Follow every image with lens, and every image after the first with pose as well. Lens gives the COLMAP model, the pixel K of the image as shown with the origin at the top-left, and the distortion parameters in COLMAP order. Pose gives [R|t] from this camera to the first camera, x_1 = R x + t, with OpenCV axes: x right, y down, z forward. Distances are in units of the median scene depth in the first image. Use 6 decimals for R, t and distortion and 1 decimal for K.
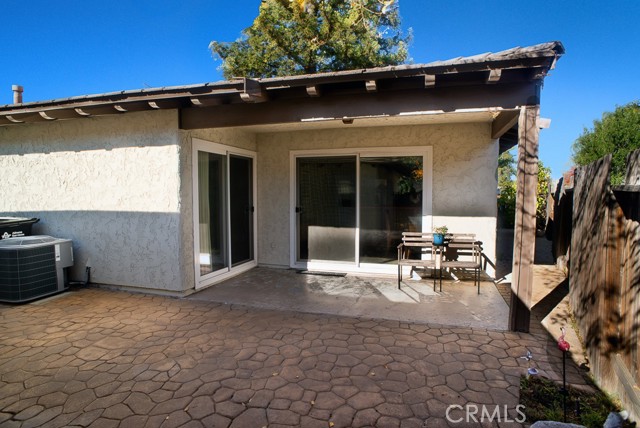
lens RADIAL K [[362.0, 0, 321.3], [0, 362.0, 216.4], [0, 0, 1]] dist [-0.042966, 0.018266]
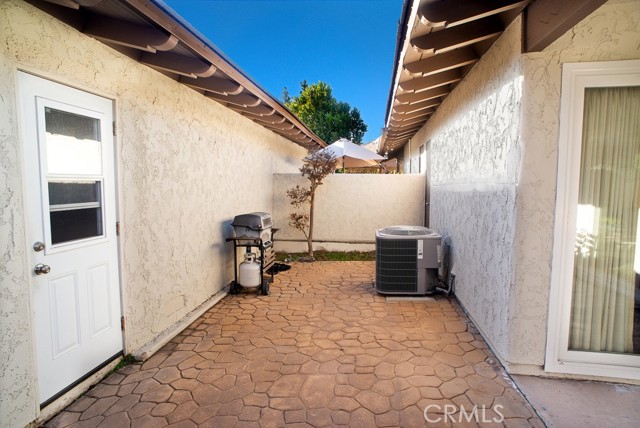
lens RADIAL K [[362.0, 0, 319.7], [0, 362.0, 212.5], [0, 0, 1]] dist [-0.042966, 0.018266]
pose [[0.136393, 0.083816, -0.987103, 0.095597], [-0.046325, 0.995864, 0.078159, -0.051529], [0.989571, 0.035067, 0.139712, 0.734916]]
